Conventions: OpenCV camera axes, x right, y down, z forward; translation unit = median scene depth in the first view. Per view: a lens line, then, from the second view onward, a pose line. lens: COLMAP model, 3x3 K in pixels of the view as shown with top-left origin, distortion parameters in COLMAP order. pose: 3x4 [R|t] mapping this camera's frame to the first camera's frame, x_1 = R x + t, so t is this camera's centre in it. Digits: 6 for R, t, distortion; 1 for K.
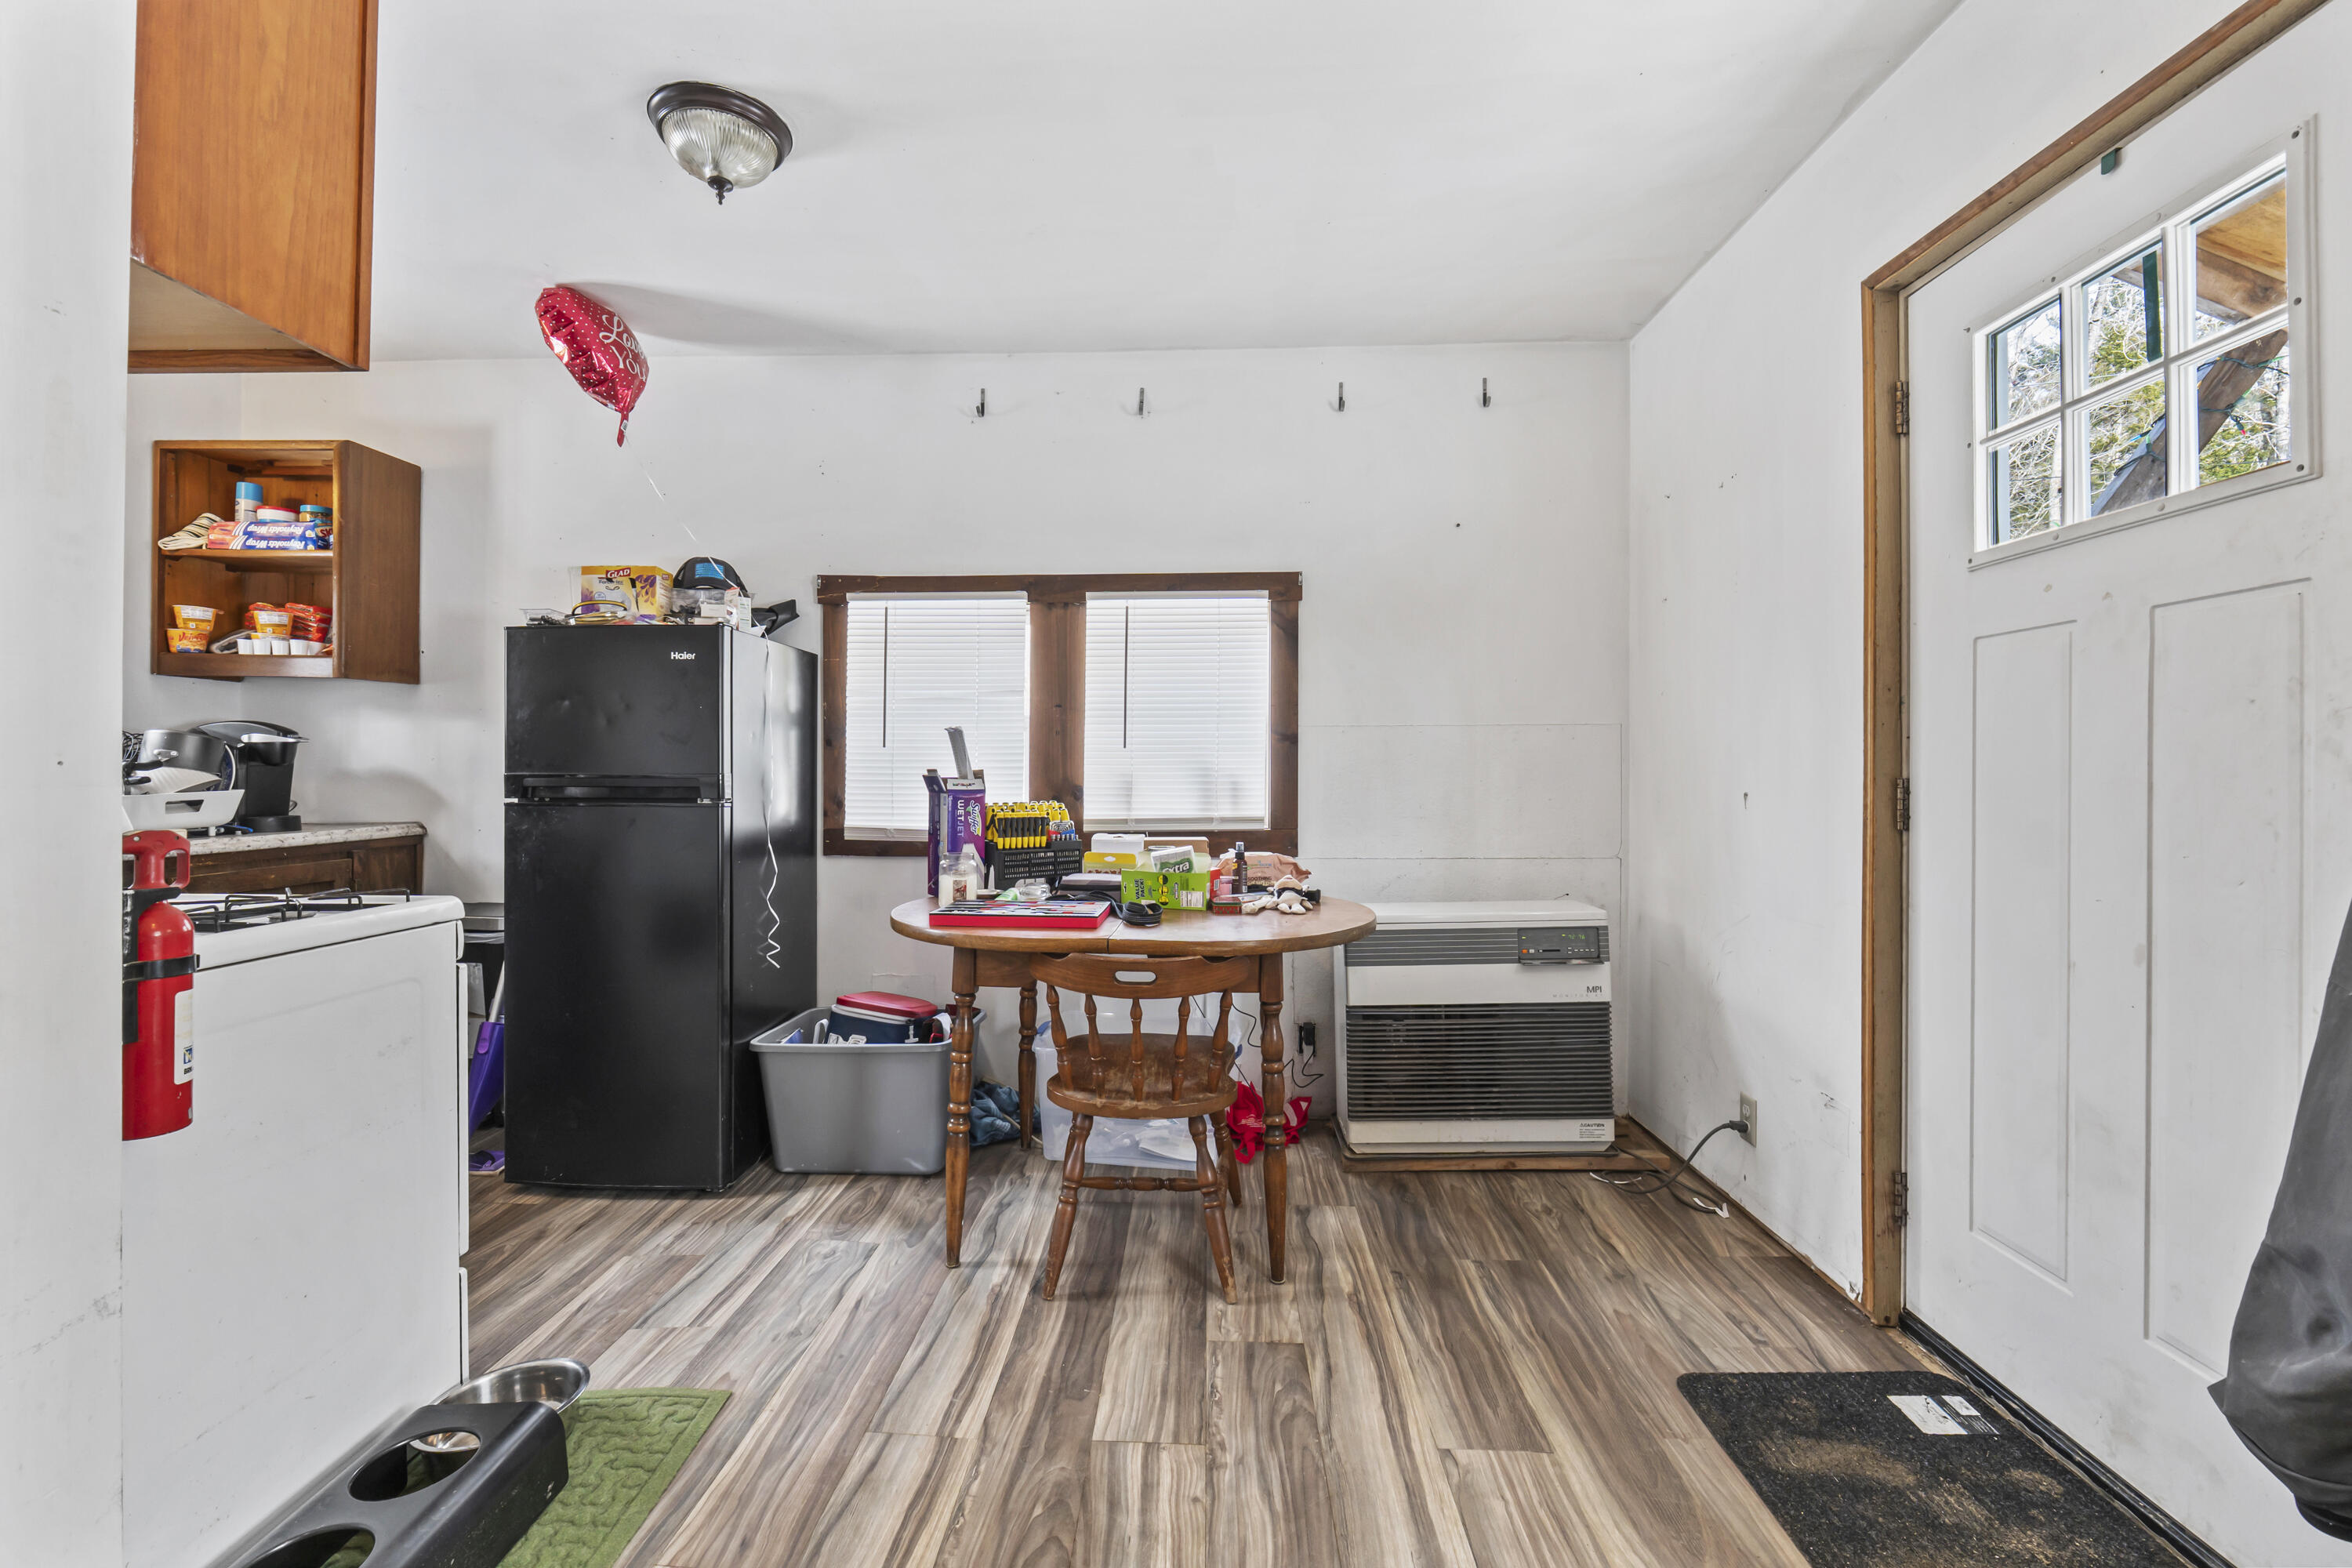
lens RADIAL K [[990.8, 0, 1180.2], [0, 990.8, 778.6], [0, 0, 1]] dist [-0.002597, 0.000017]
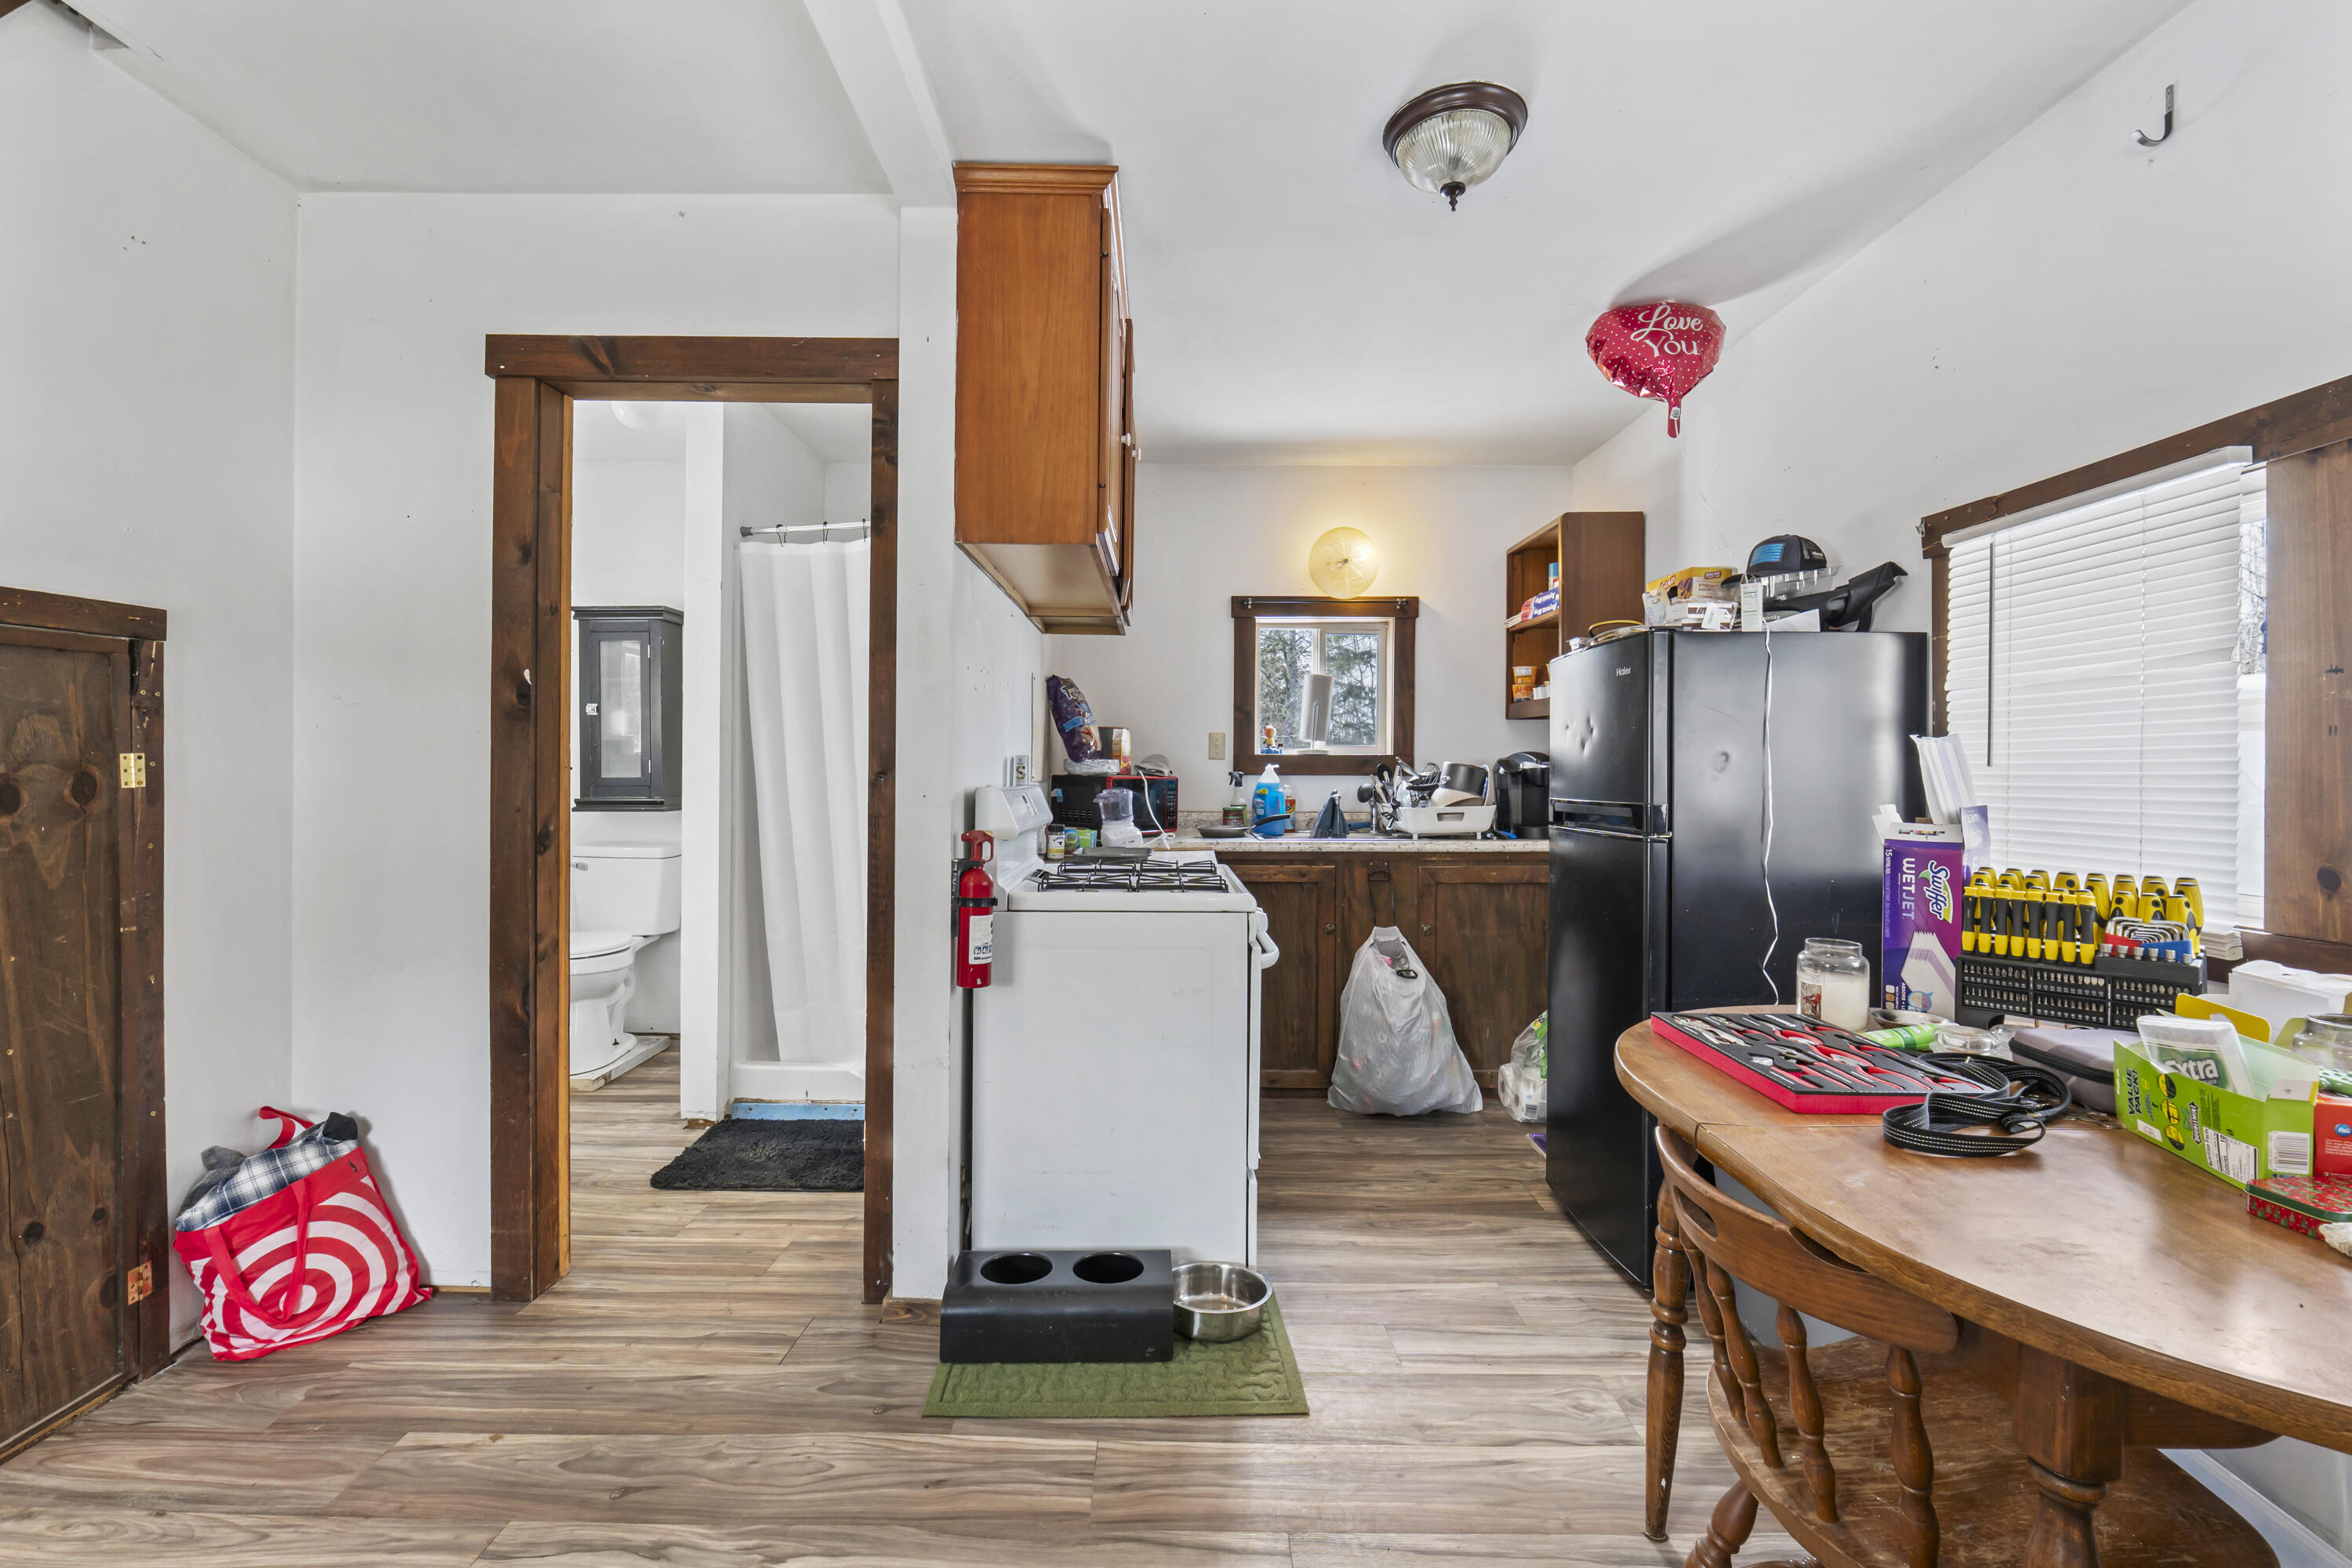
lens RADIAL K [[994.8, 0, 1158.8], [0, 994.8, 773.1], [0, 0, 1]] dist [-0.000496, -0.000314]
pose [[0.025261, -0.002418, -0.999678, 0.395929], [-0.009851, 0.999948, -0.002667, -0.025265], [0.999632, 0.009915, 0.025236, 0.563912]]
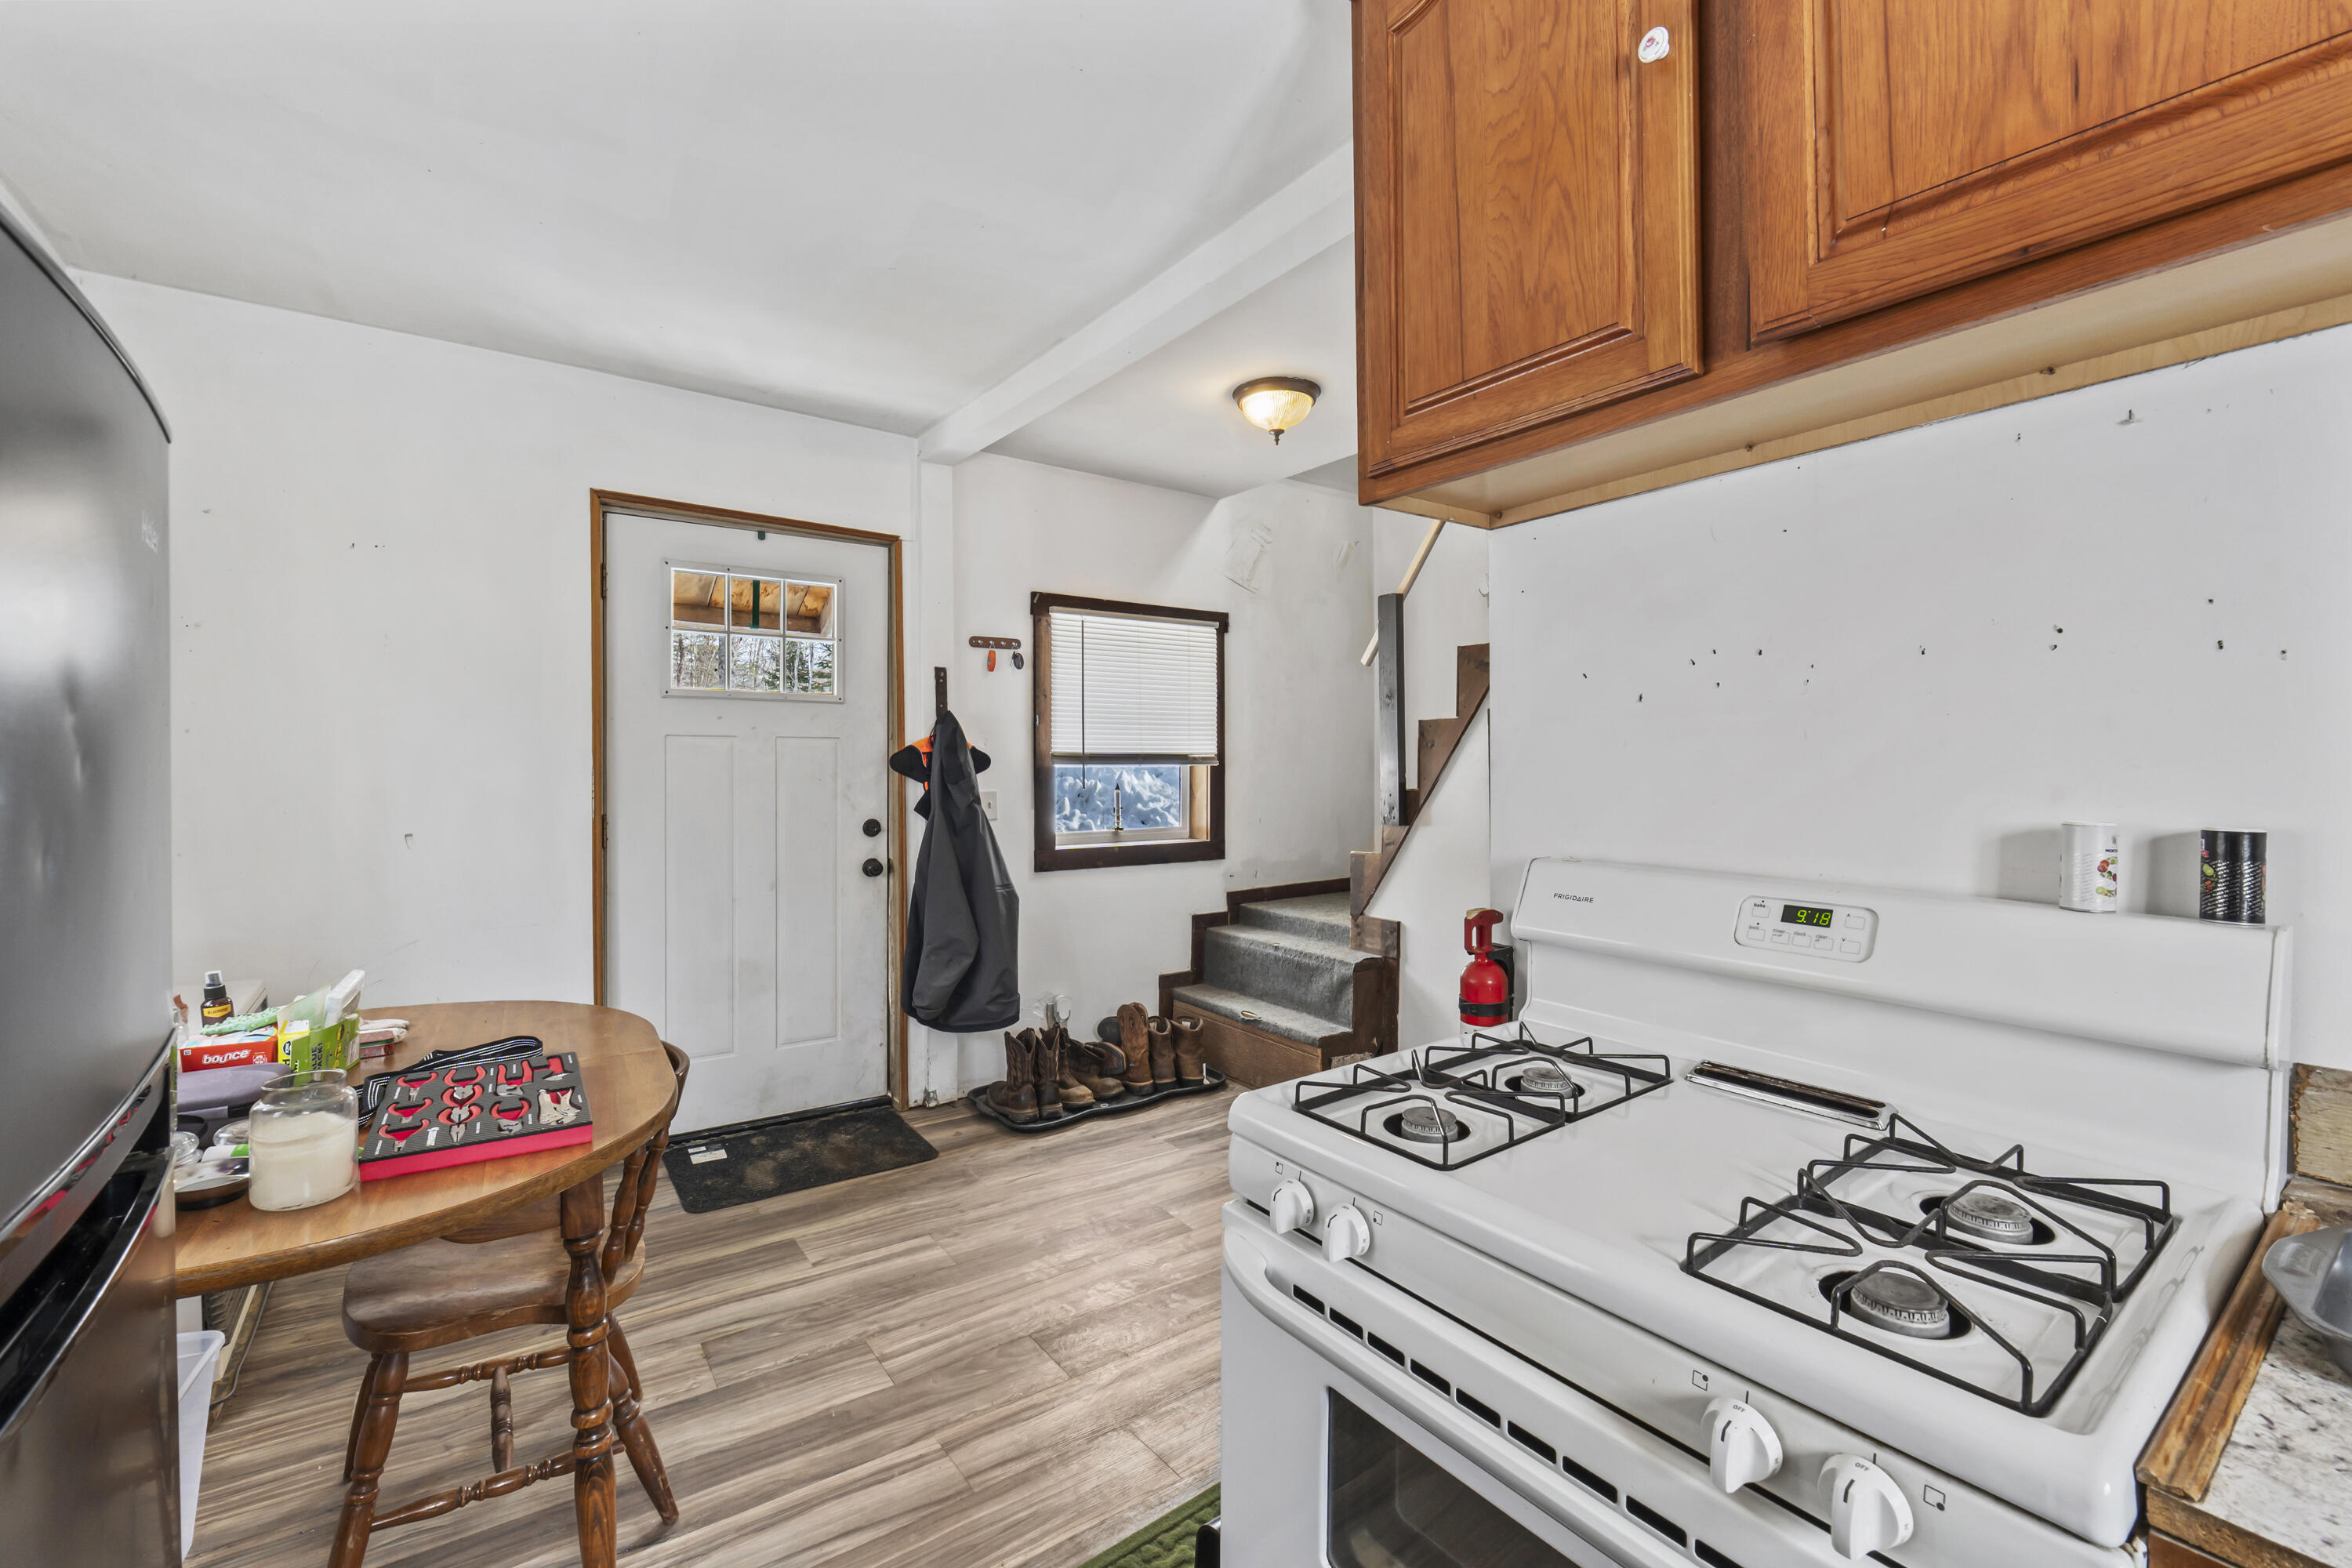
lens RADIAL K [[990.7, 0, 1153.4], [0, 990.7, 783.2], [0, 0, 1]] dist [-0.003350, -0.000334]
pose [[-0.599680, -0.017942, 0.800039, -0.828634], [0.002235, 0.999707, 0.024095, -0.068144], [-0.800237, 0.016238, -0.599465, 0.974909]]
